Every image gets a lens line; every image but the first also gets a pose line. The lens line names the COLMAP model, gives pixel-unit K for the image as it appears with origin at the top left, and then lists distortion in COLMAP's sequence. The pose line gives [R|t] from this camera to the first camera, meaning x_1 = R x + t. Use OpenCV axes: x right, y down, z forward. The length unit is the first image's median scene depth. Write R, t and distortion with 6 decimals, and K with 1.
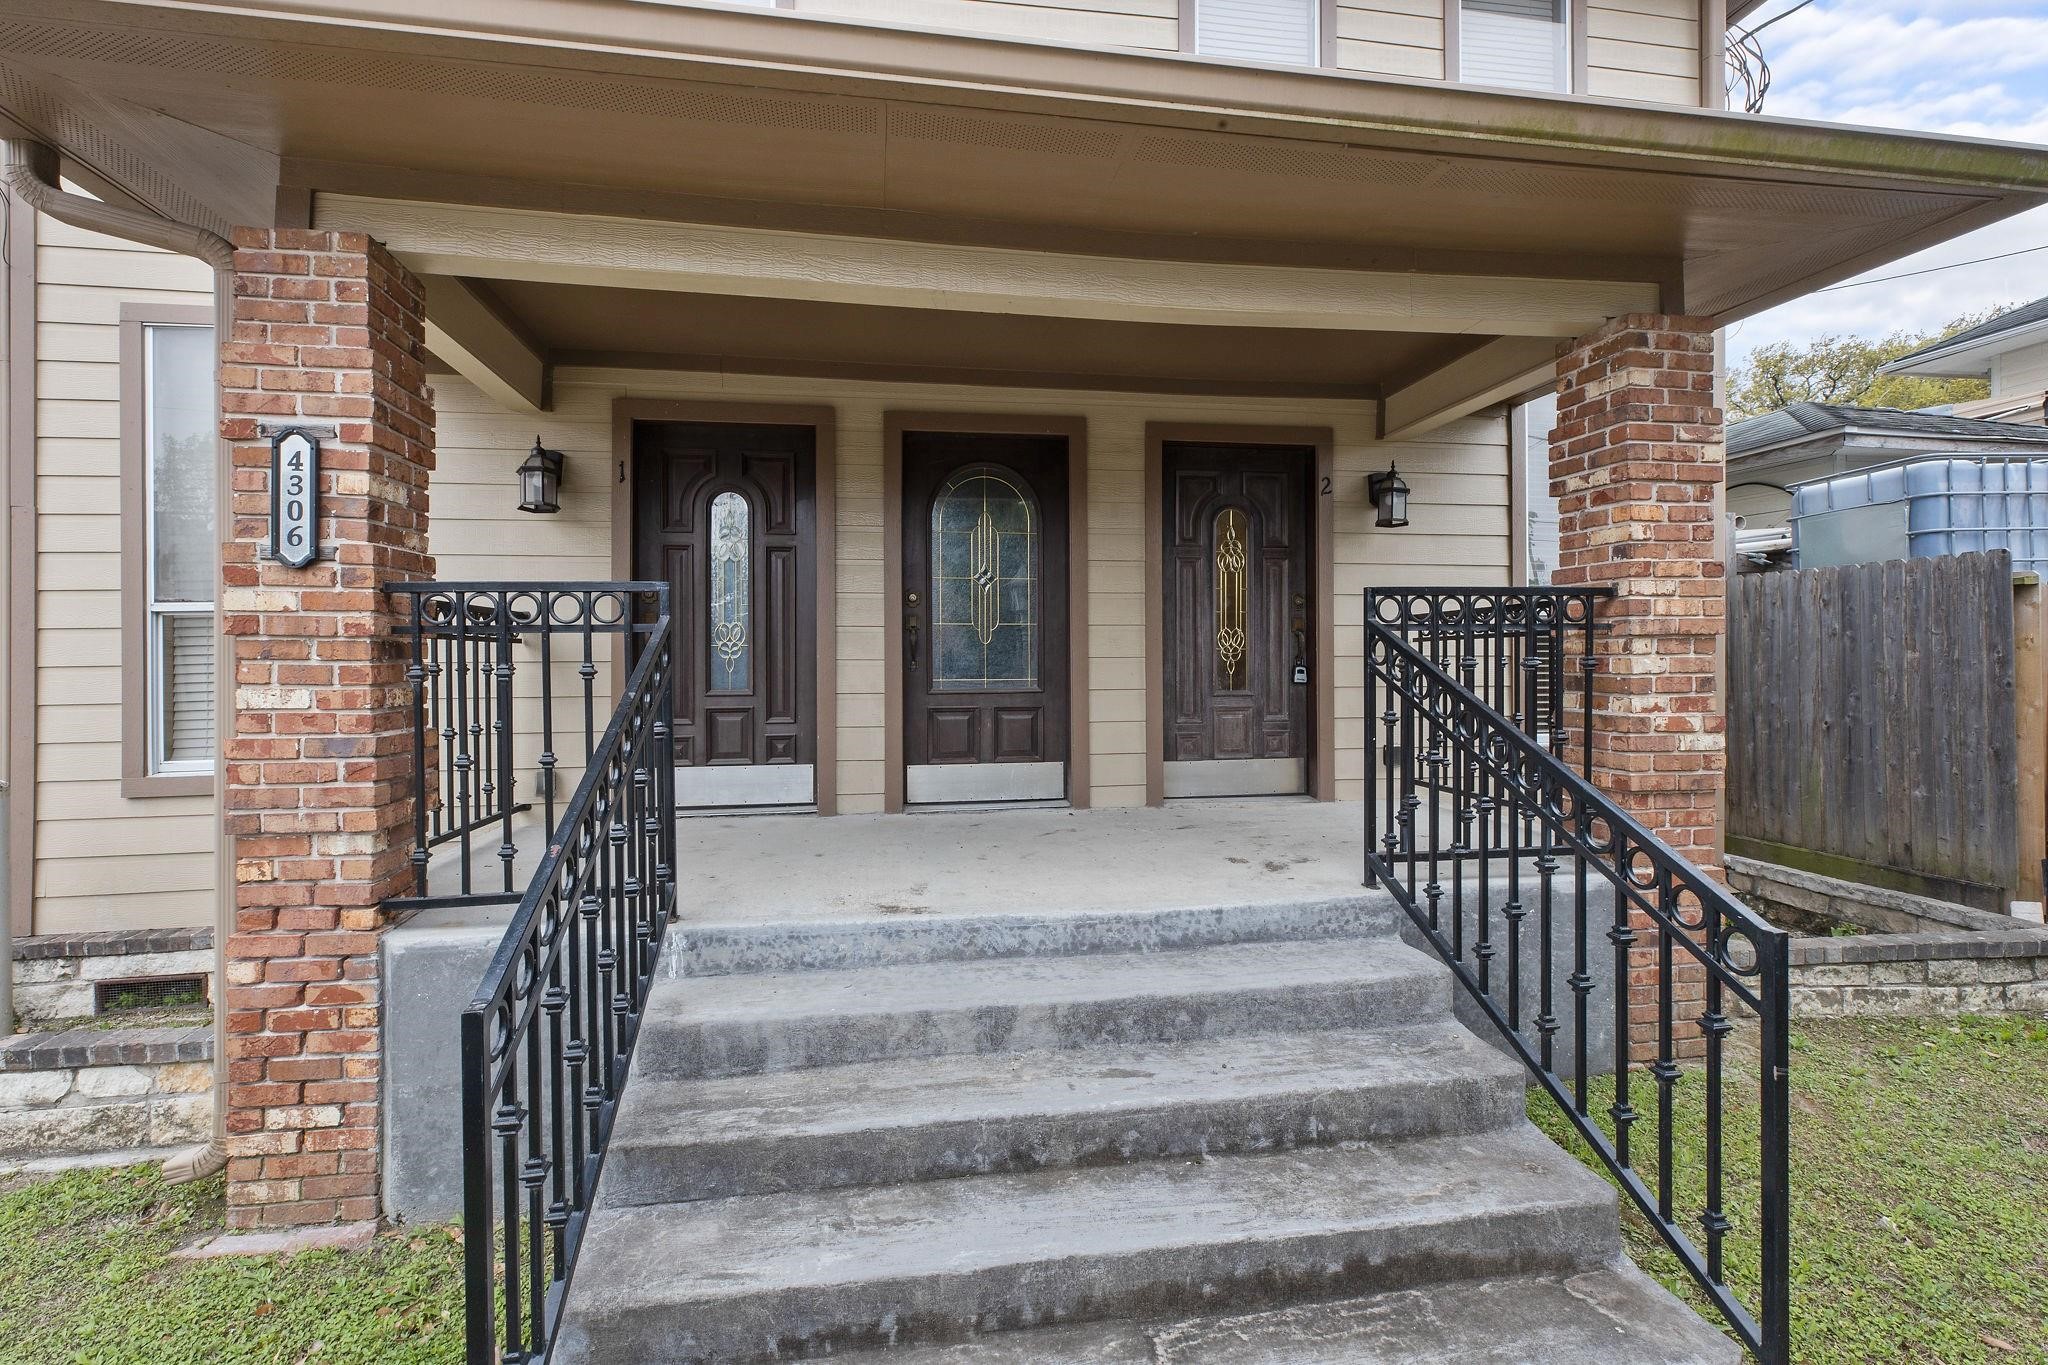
lens RADIAL K [[916.0, 0, 1022.7], [0, 916.0, 663.2], [0, 0, 1]] dist [0.002250, 0.000349]
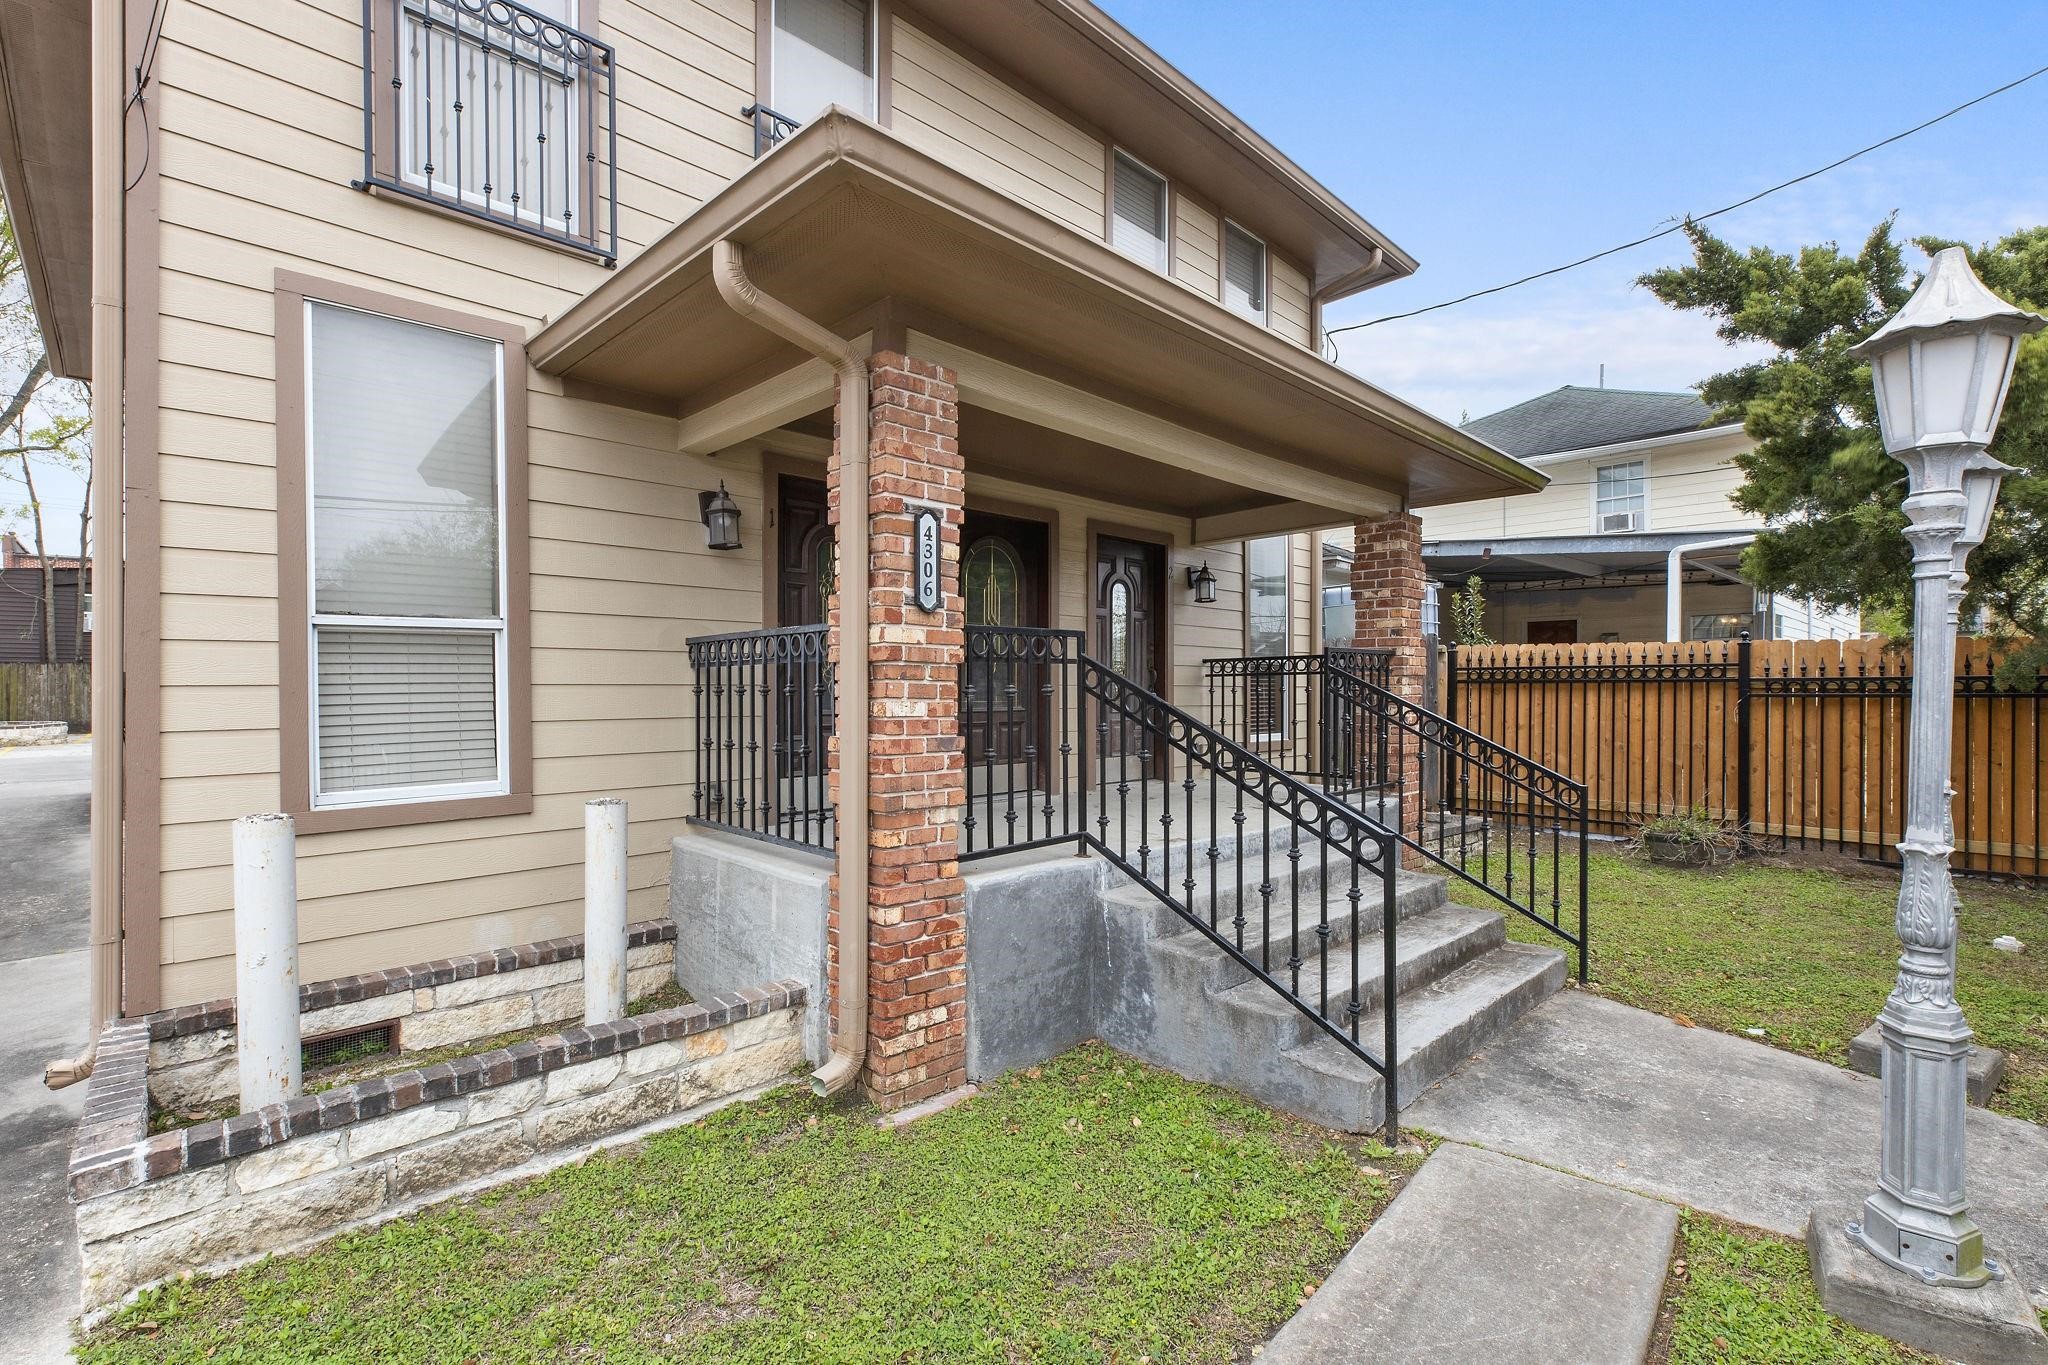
lens RADIAL K [[919.6, 0, 1020.4], [0, 919.6, 693.5], [0, 0, 1]] dist [0.002617, -0.000010]
pose [[0.819701, 0.002959, 0.572784, -1.274488], [-0.001255, 0.999994, -0.003369, 0.018247], [-0.572791, 0.002043, 0.819699, -0.167593]]
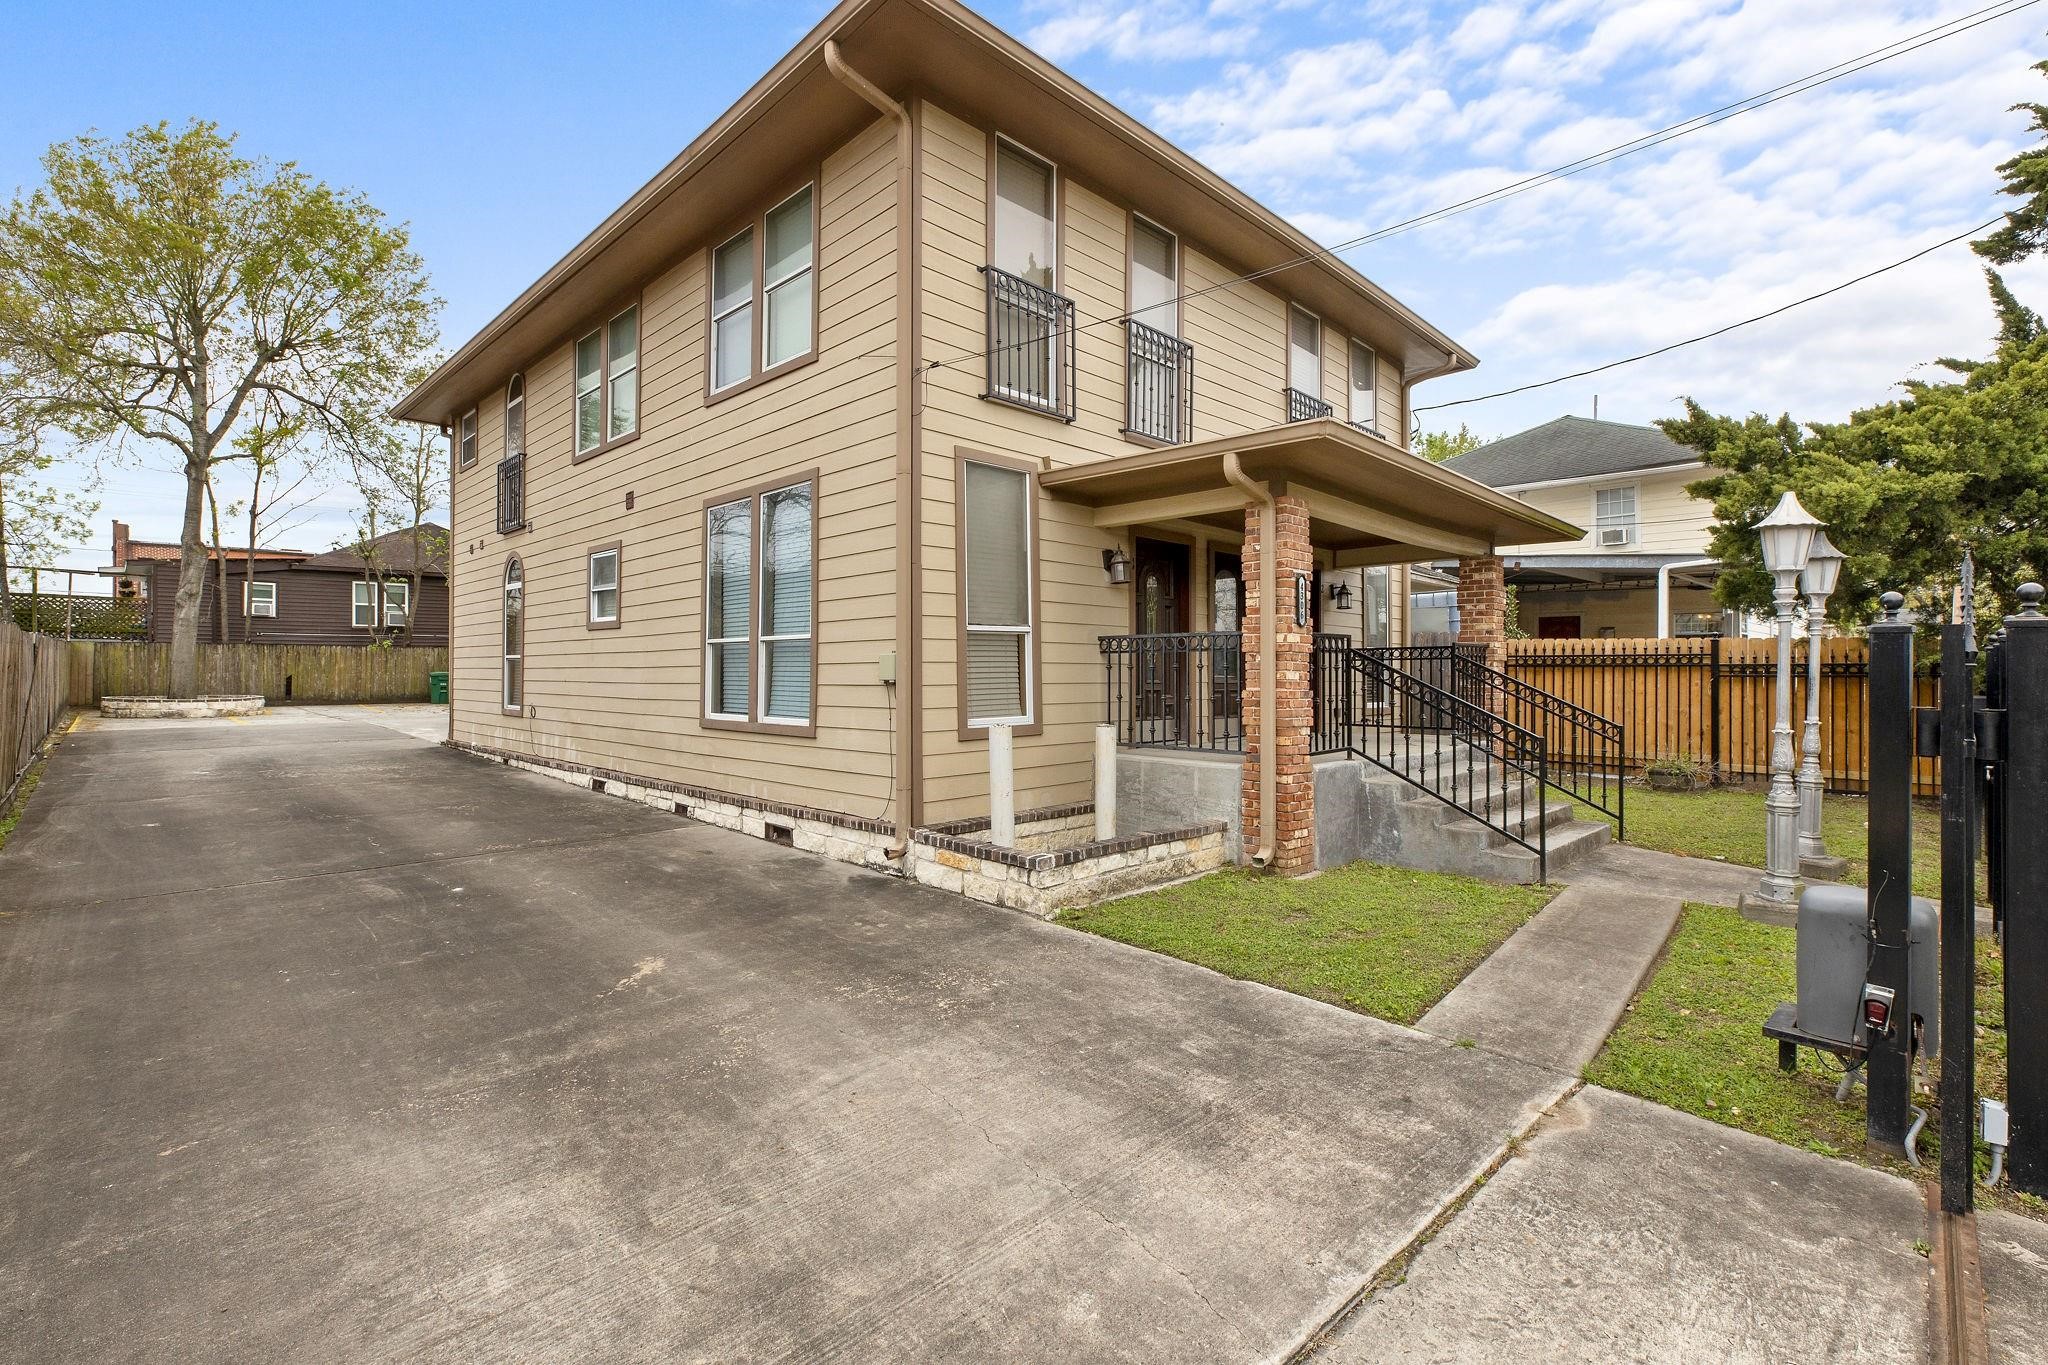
lens RADIAL K [[916.0, 0, 1022.7], [0, 916.0, 663.2], [0, 0, 1]] dist [0.002250, 0.000349]
pose [[0.810504, 0.016429, 0.585502, -2.634971], [-0.006543, 0.999798, -0.018997, 0.050853], [-0.585696, 0.011566, 0.810448, -0.599815]]
